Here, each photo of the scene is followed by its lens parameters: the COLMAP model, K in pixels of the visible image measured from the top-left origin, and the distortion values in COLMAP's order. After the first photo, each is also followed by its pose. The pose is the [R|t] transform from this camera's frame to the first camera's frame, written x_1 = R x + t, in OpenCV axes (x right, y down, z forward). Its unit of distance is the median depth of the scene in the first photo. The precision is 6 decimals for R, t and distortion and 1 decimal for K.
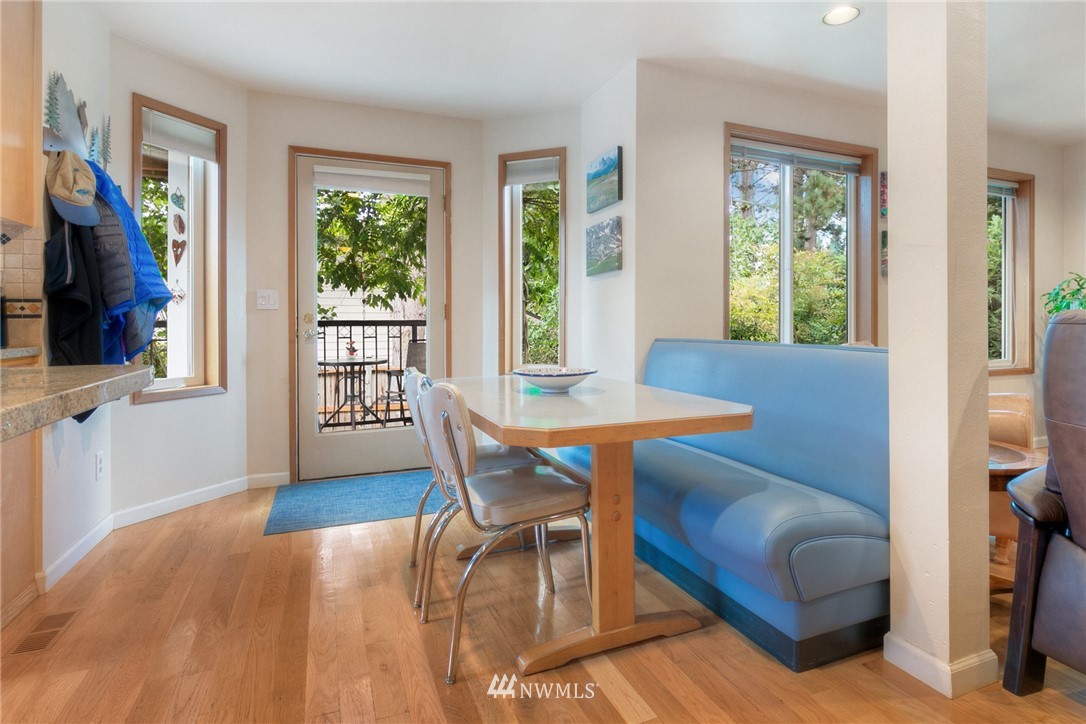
lens RADIAL K [[543.3, 0, 521.1], [0, 543.3, 328.3], [0, 0, 1]] dist [0.002489, 0.000115]
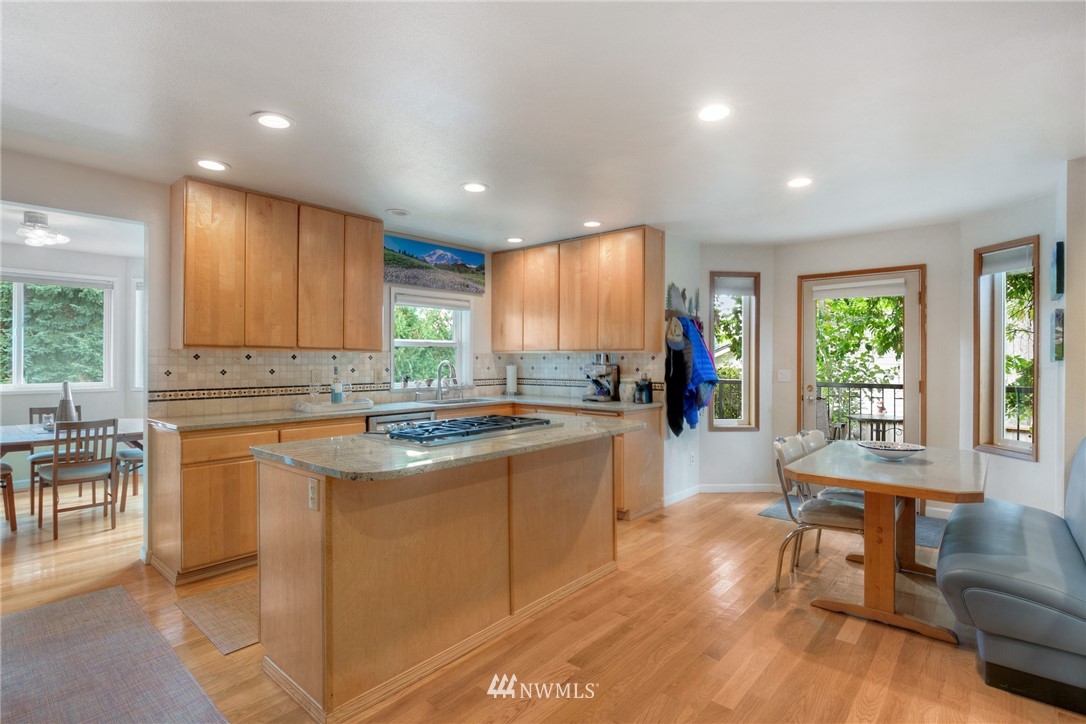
lens RADIAL K [[528.1, 0, 544.7], [0, 528.1, 359.8], [0, 0, 1]] dist [-0.003693, -0.001868]
pose [[0.443929, 0.004640, -0.896050, 0.644633], [-0.006710, 0.999976, 0.001853, -0.104556], [0.896037, 0.005190, 0.443949, -0.330441]]
